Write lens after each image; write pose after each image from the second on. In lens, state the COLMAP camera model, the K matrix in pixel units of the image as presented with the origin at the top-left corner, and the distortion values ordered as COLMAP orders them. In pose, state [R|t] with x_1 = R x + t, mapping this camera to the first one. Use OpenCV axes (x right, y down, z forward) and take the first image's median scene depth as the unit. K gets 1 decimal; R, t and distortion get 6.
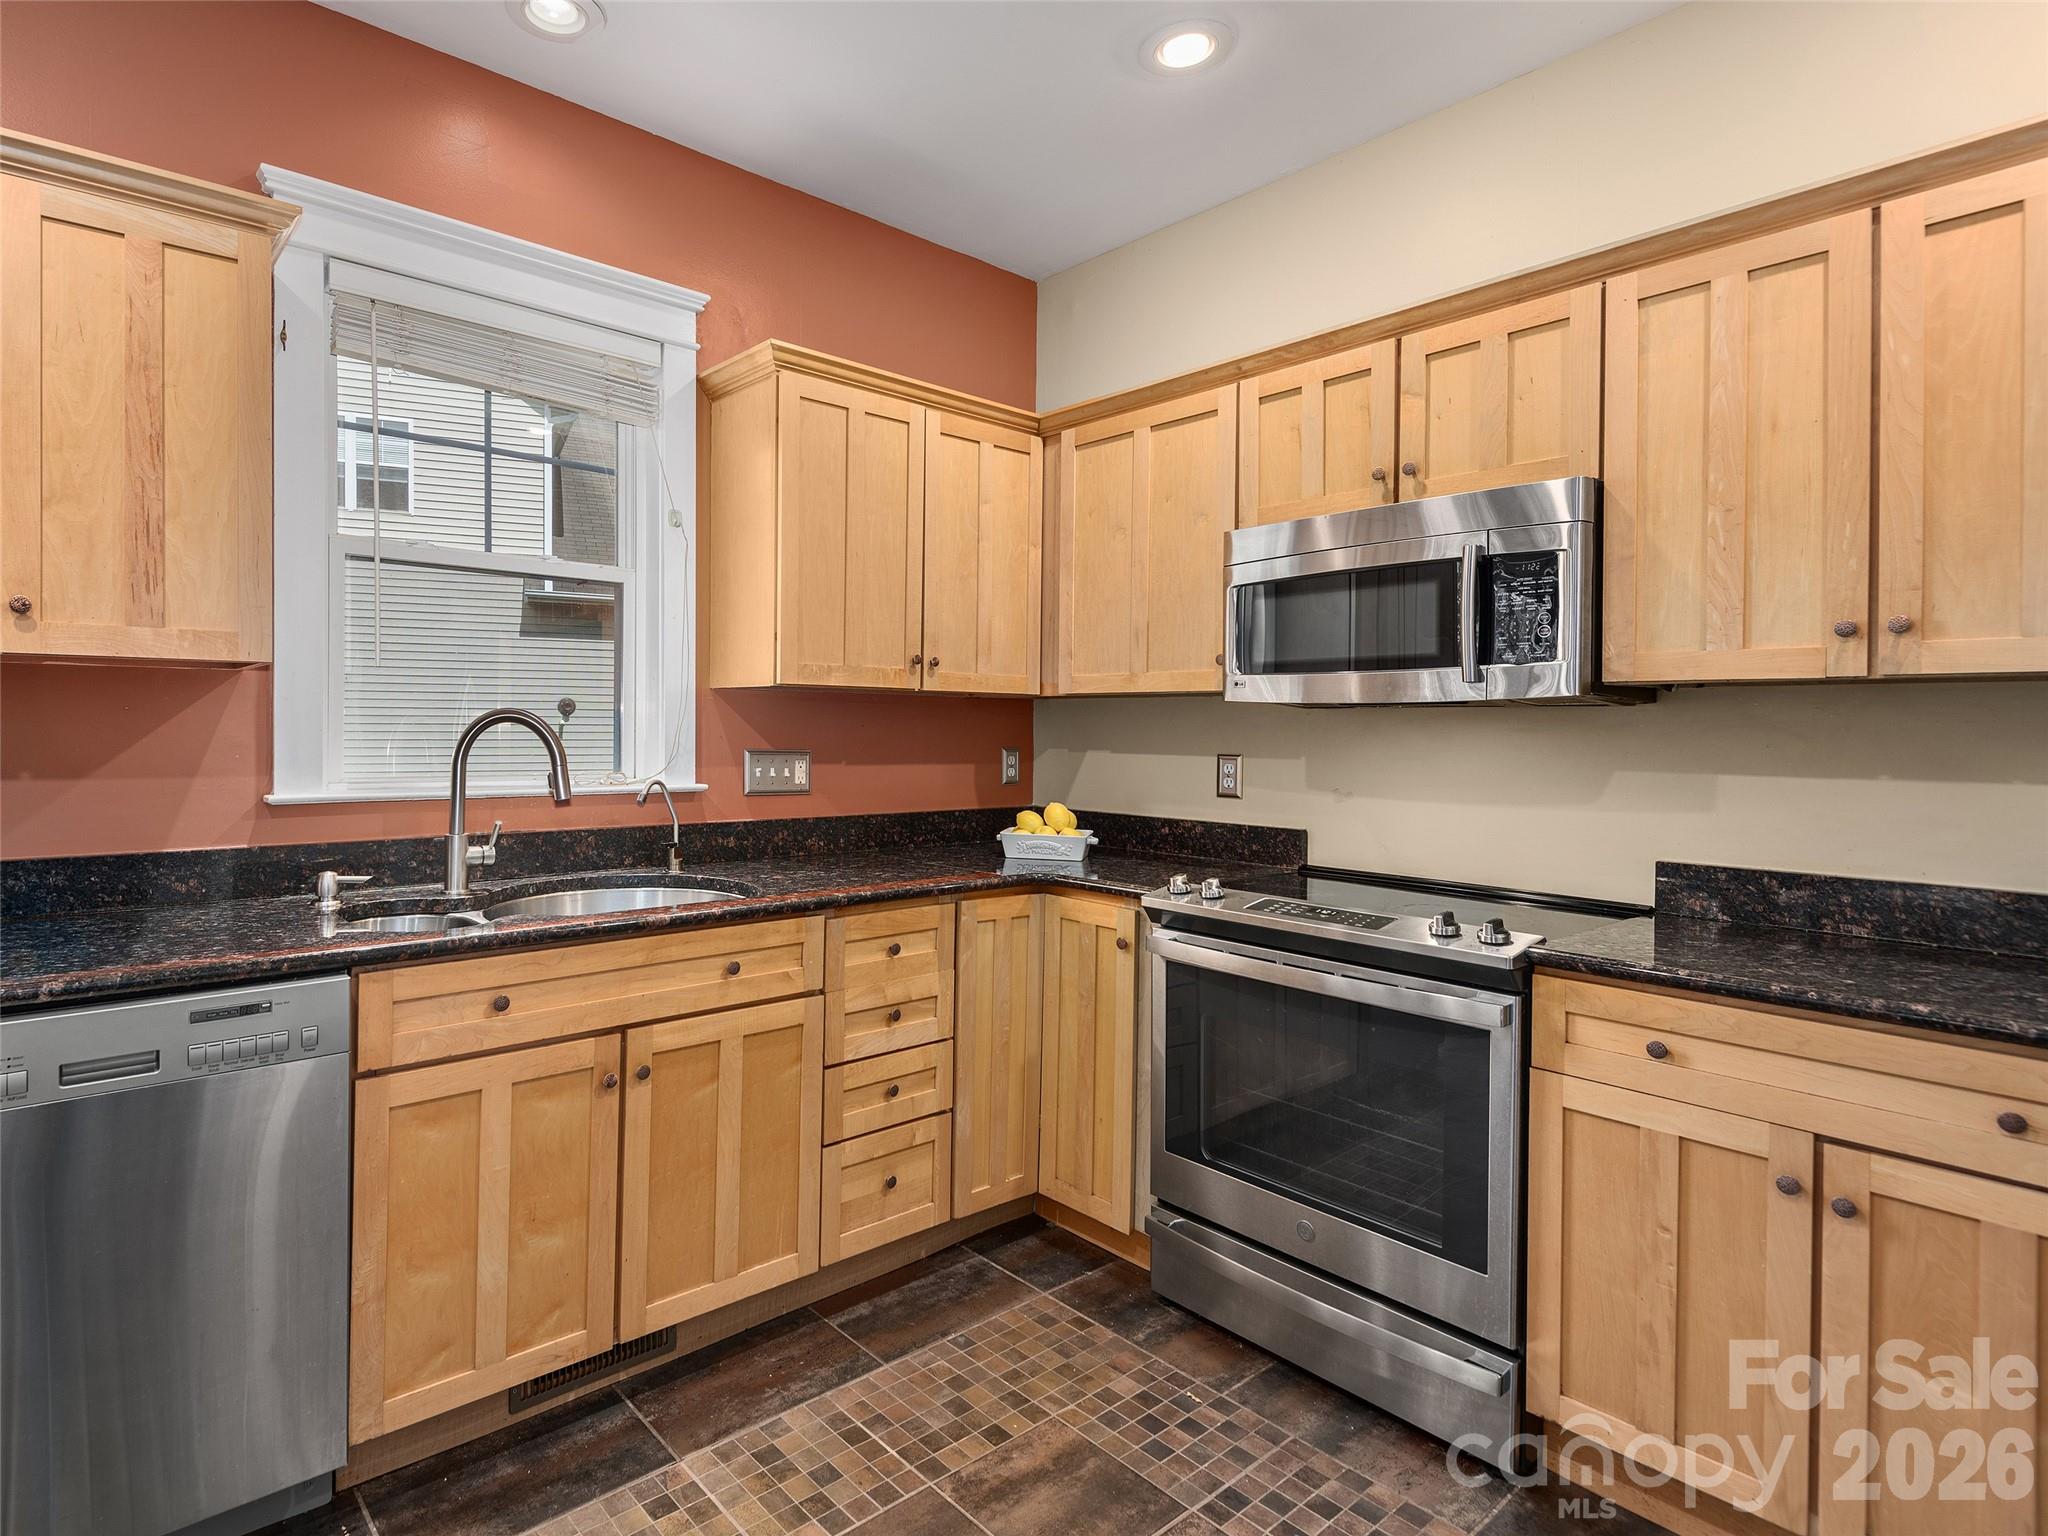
lens RADIAL K [[1075.9, 0, 891.0], [0, 1075.9, 735.0], [0, 0, 1]] dist [0.047238, -0.032402]
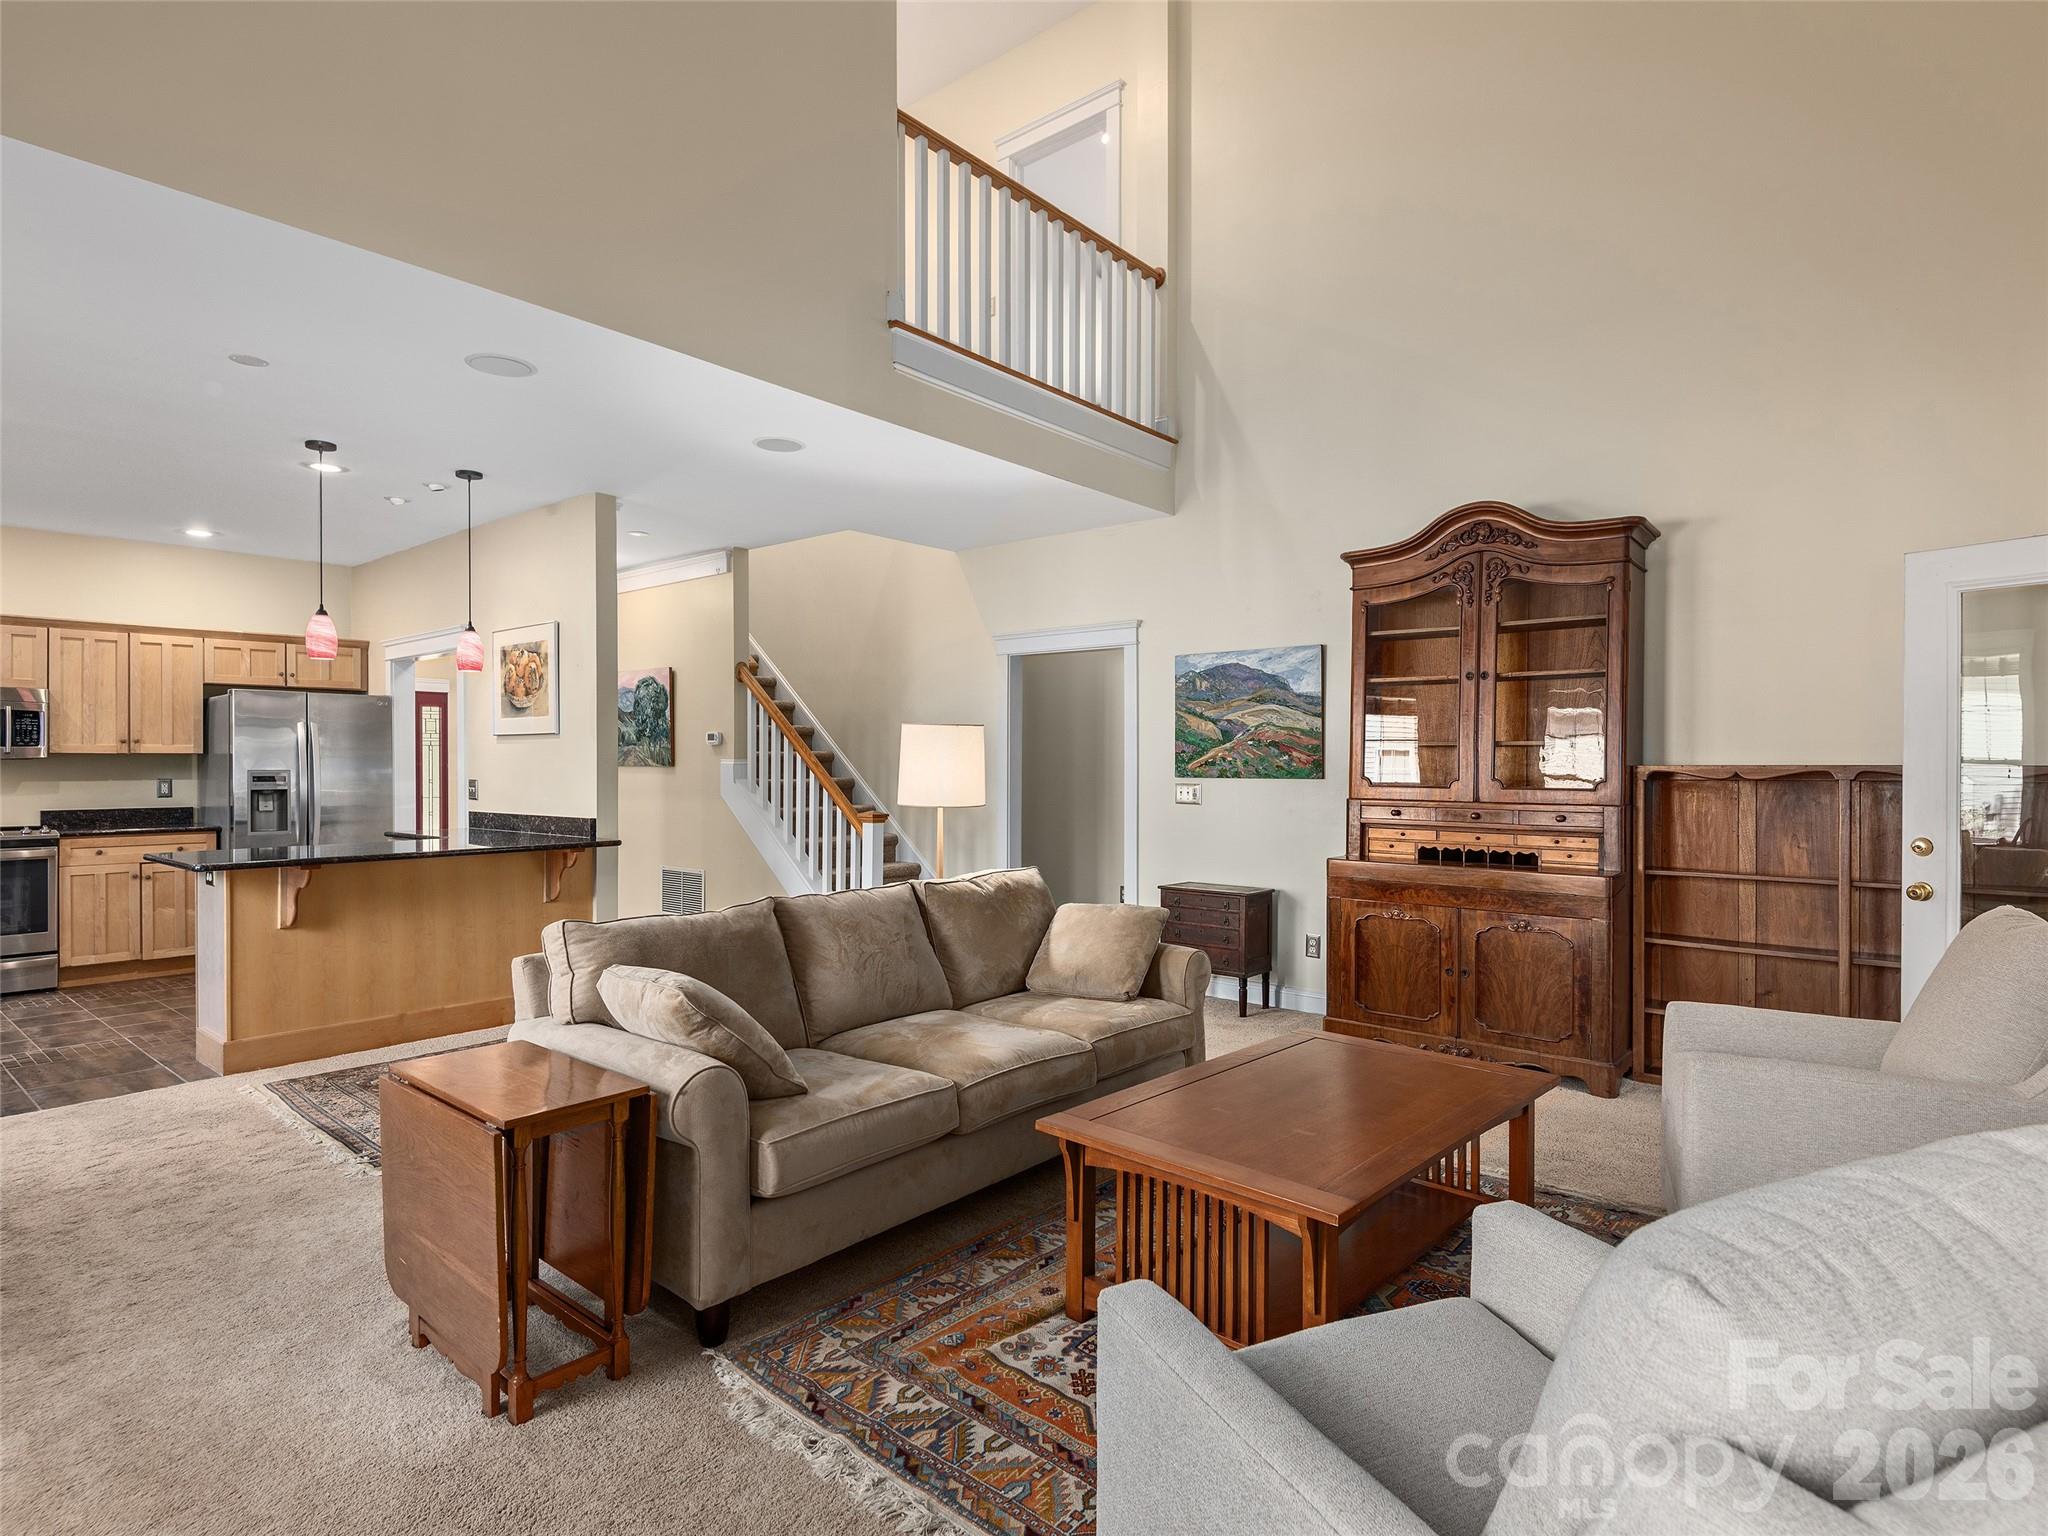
lens RADIAL K [[1086.7, 0, 1024.0], [0, 1086.7, 768.0], [0, 0, 1]] dist [-0.001555, -0.000908]
pose [[-0.200549, -0.013849, 0.979586, -2.768042], [0.006935, 0.999855, 0.015556, -0.030463], [-0.979659, 0.009913, -0.200424, -1.060924]]
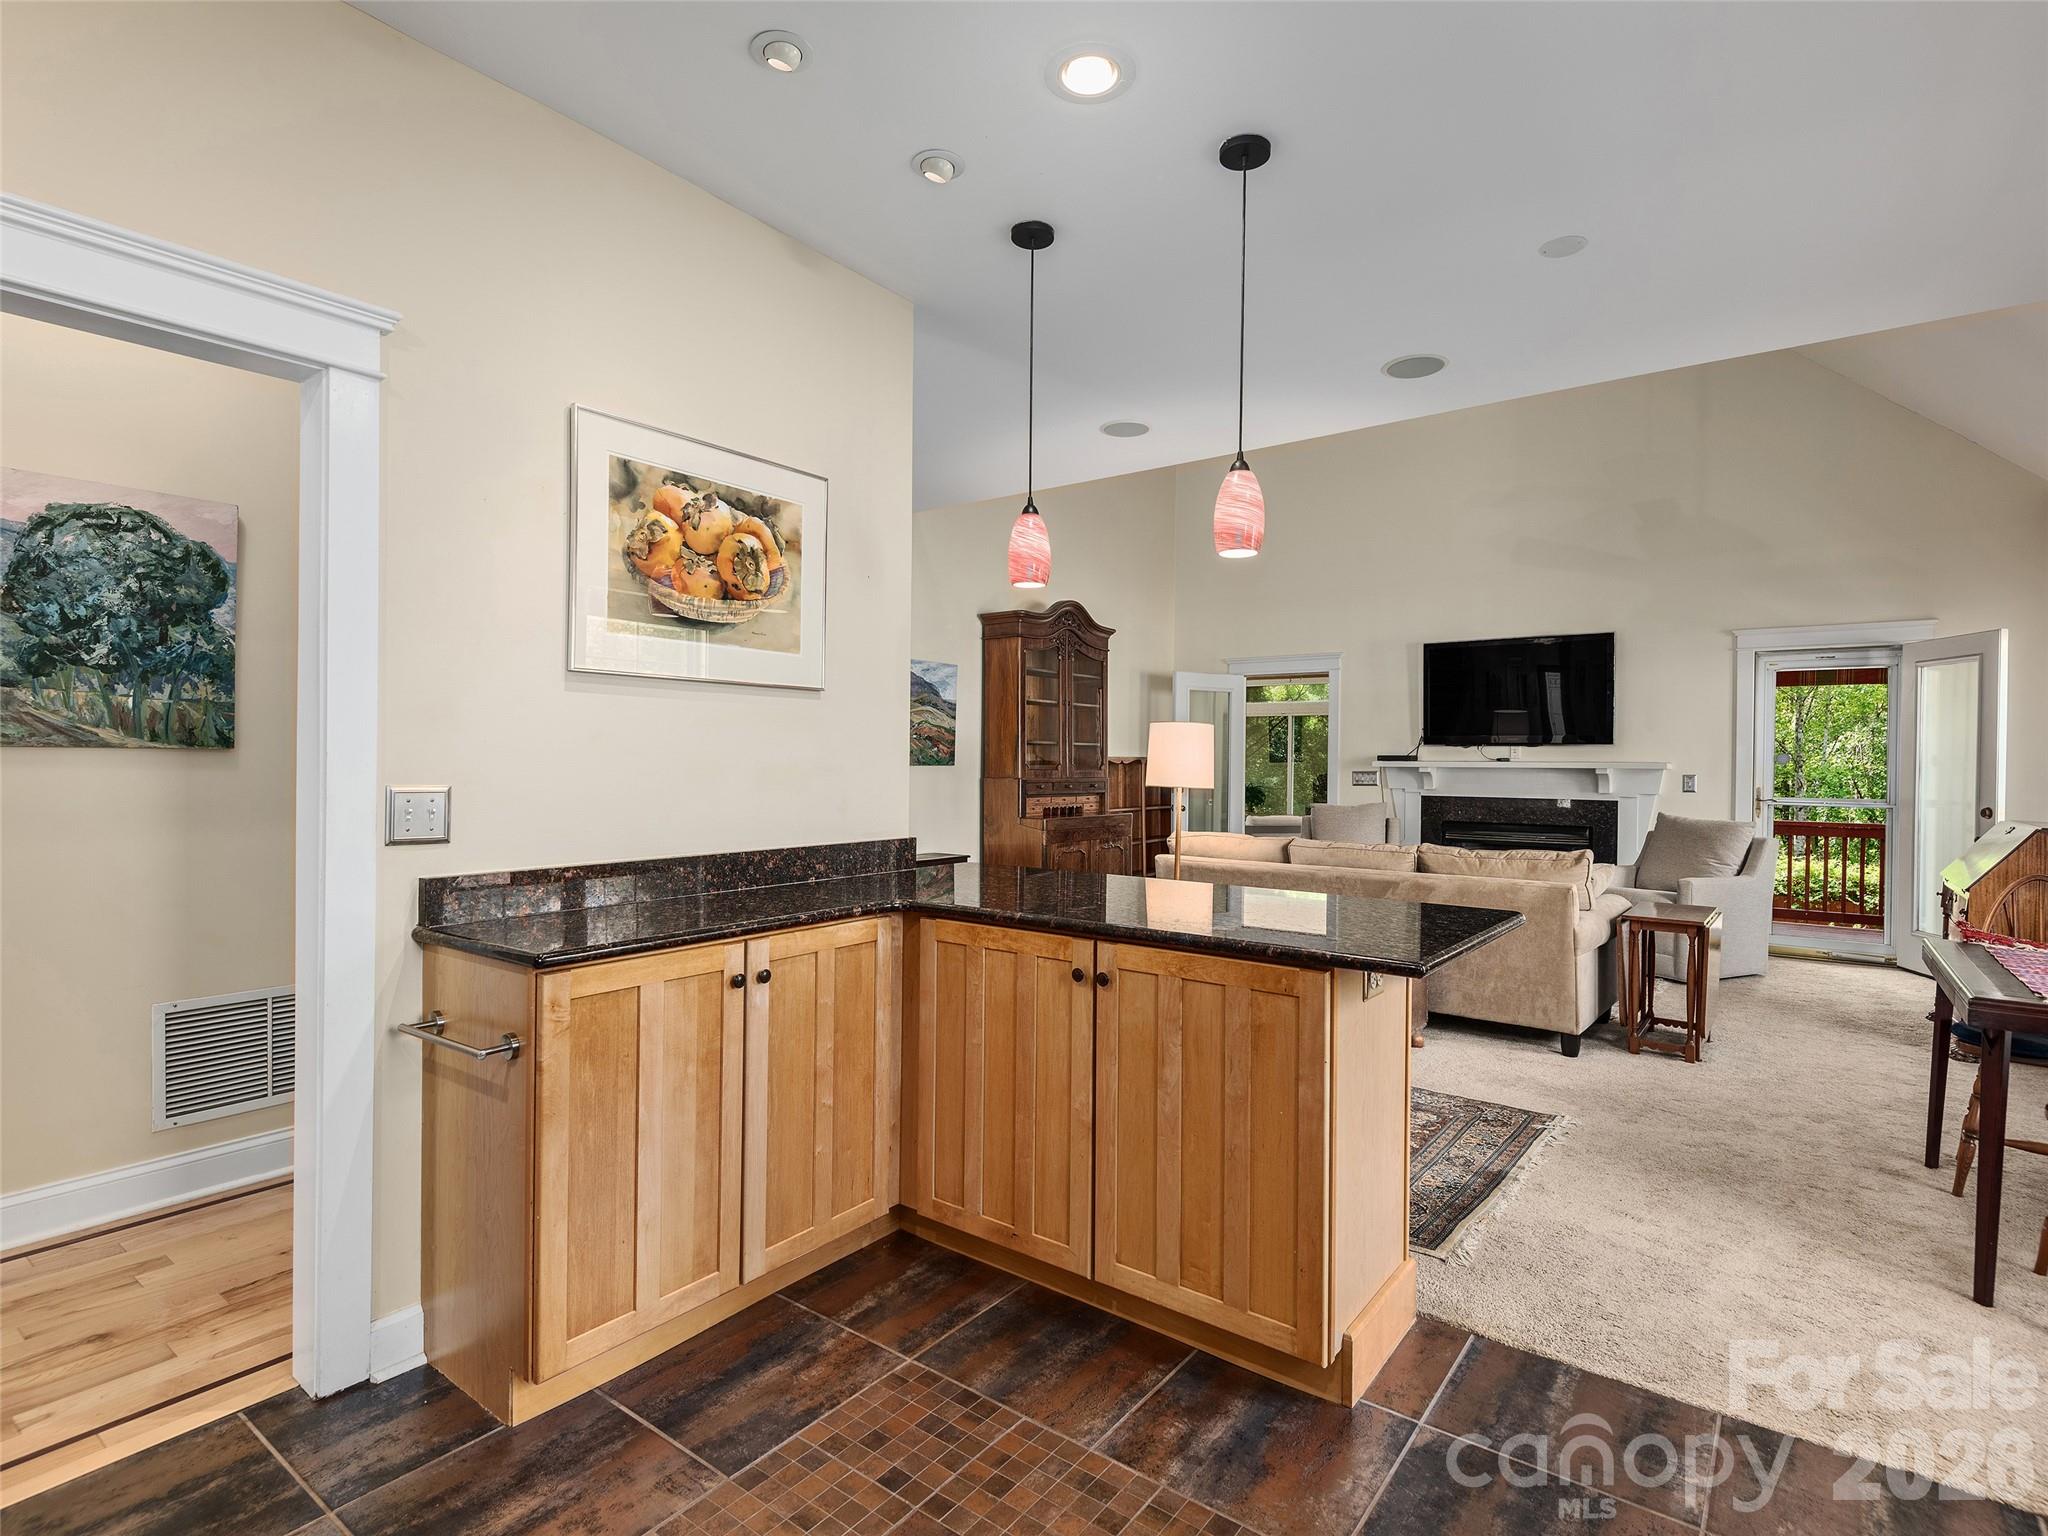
lens RADIAL K [[1030.7, 0, 1024.0], [0, 1030.7, 768.0], [0, 0, 1]] dist [0.015550, -0.000780]
pose [[-0.967108, -0.016207, -0.253851, 0.178751], [-0.020763, 0.999668, 0.015280, -0.006455], [0.253519, 0.020048, -0.967123, 0.917690]]
